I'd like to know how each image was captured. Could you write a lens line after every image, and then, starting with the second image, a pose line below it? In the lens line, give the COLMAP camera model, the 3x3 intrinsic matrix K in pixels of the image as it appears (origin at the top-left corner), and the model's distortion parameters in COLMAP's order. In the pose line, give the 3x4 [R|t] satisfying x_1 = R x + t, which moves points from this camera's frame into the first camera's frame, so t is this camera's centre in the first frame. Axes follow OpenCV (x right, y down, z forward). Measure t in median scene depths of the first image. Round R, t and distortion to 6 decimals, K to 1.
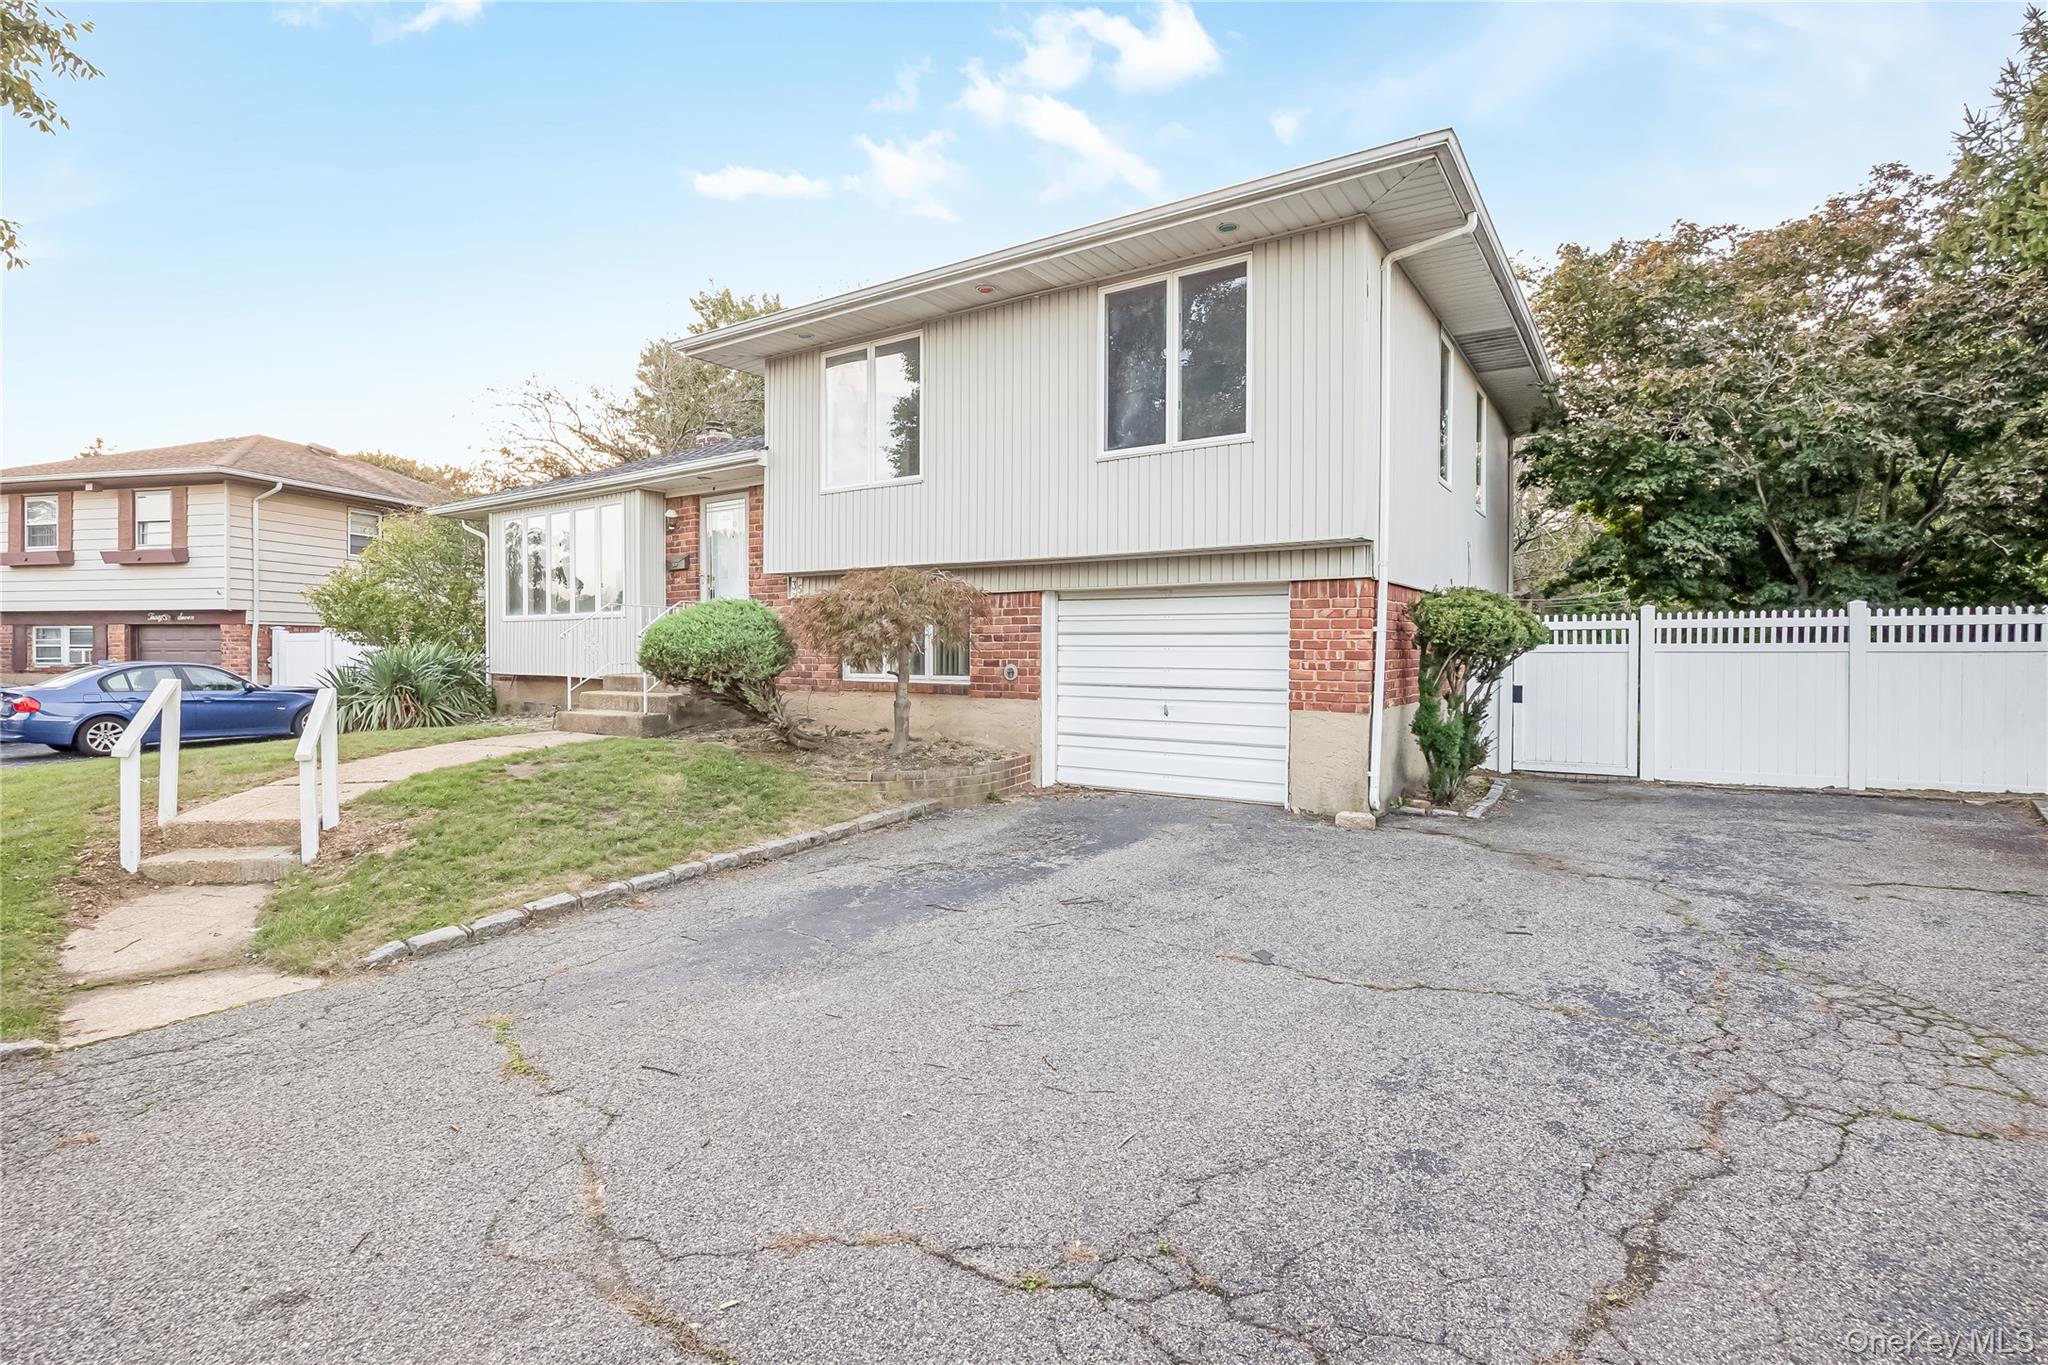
lens RADIAL K [[979.4, 0, 1024.0], [0, 979.4, 682.5], [0, 0, 1]] dist [-0.002148, -0.000120]
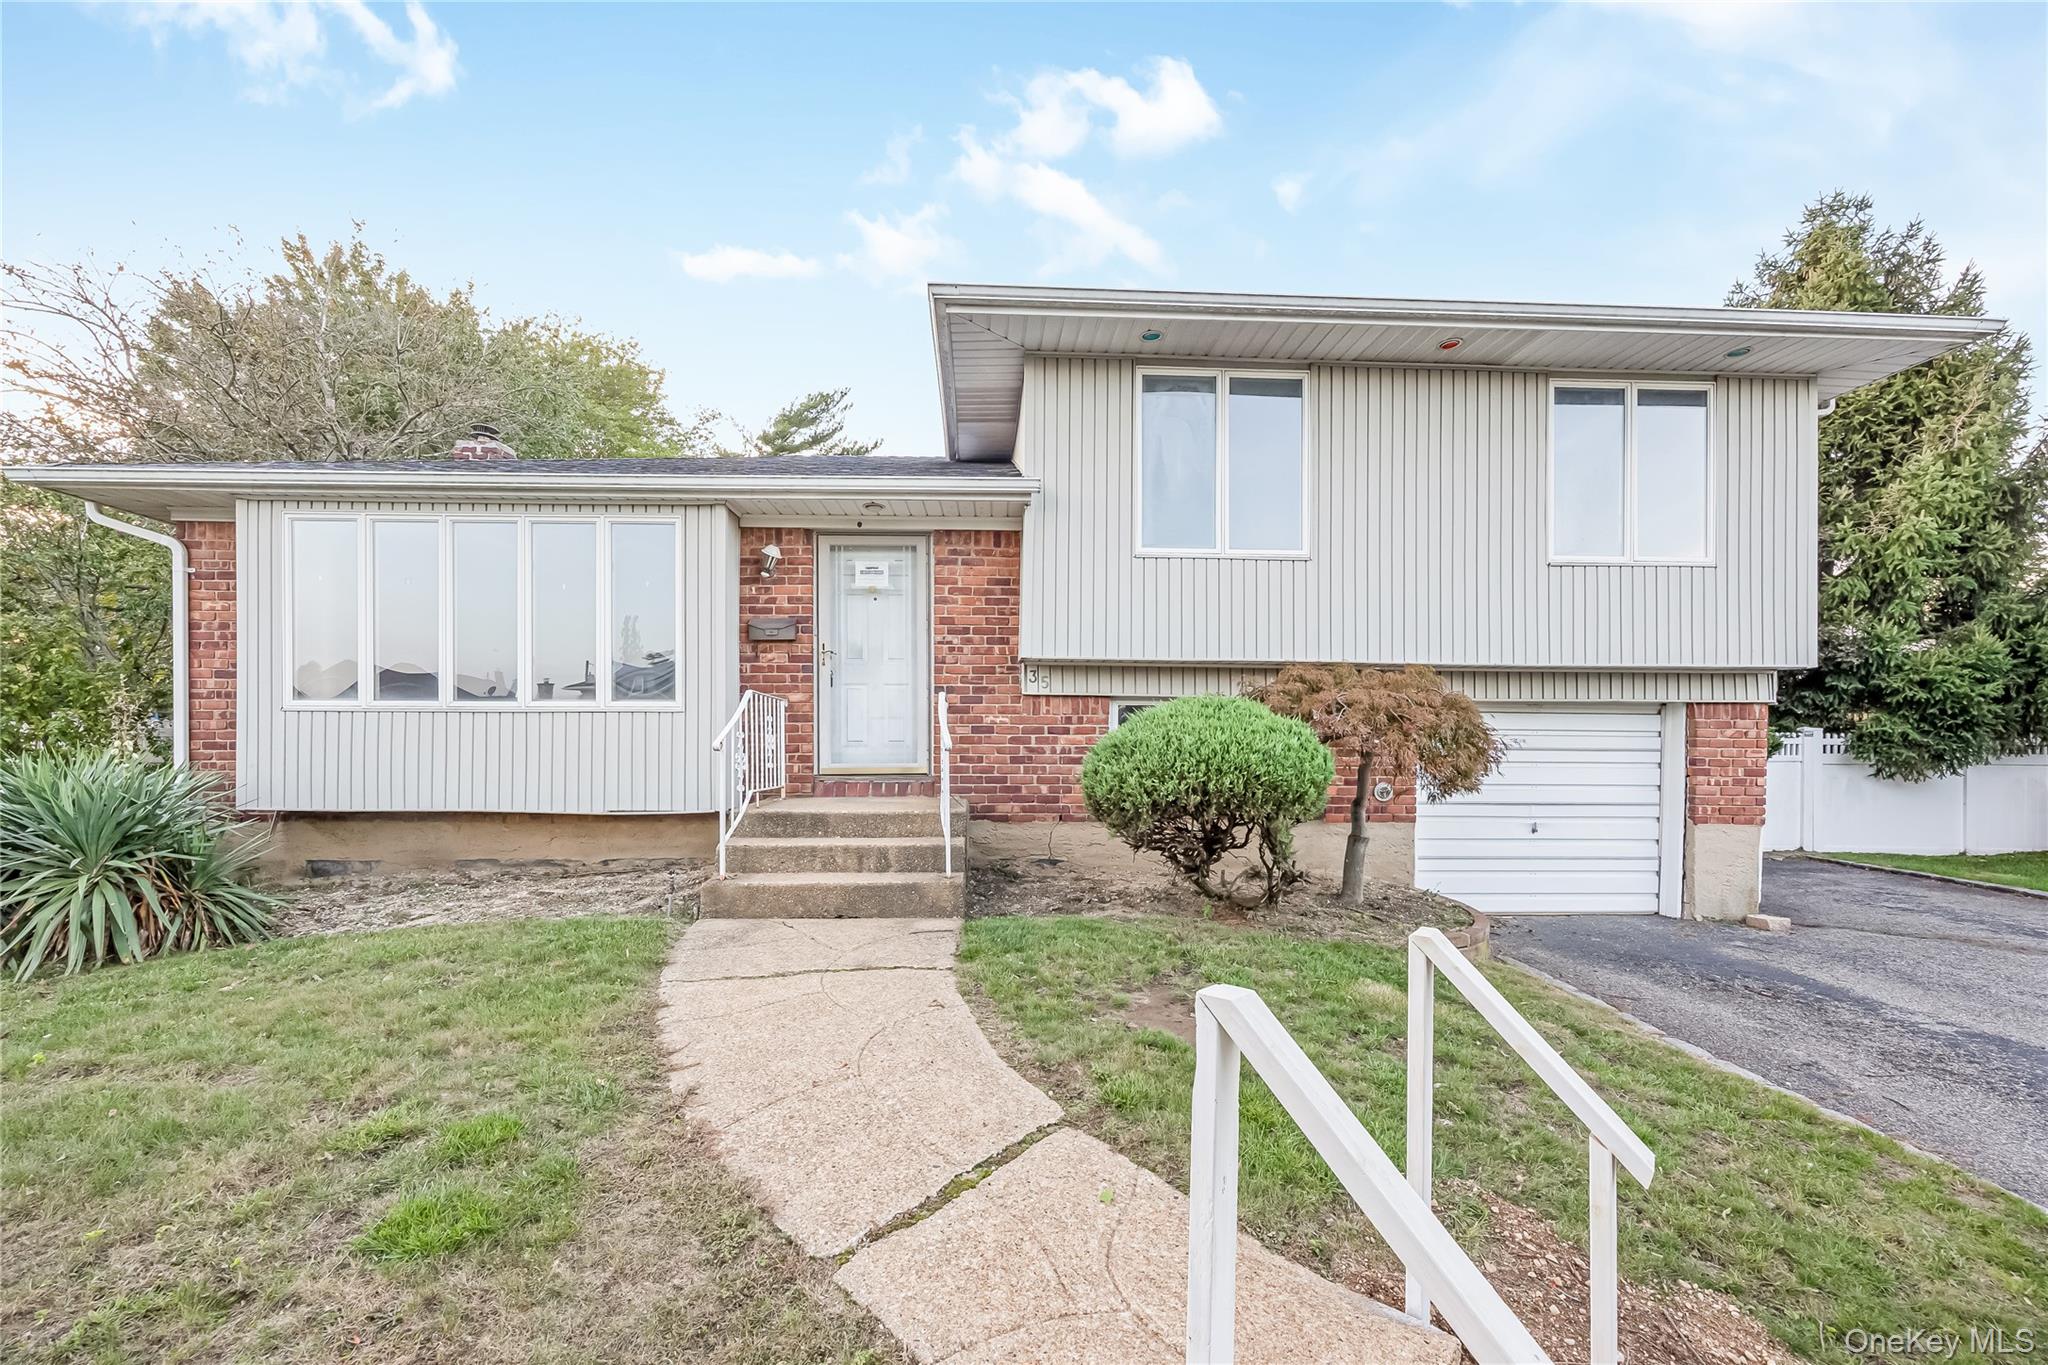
lens RADIAL K [[819.5, 0, 1021.5], [0, 819.5, 763.0], [0, 0, 1]] dist [0.000113, 0.000044]
pose [[0.798663, -0.009009, 0.601712, -0.637428], [0.015712, 0.999859, -0.005884, -0.033419], [-0.601574, 0.014153, 0.798692, 0.549622]]
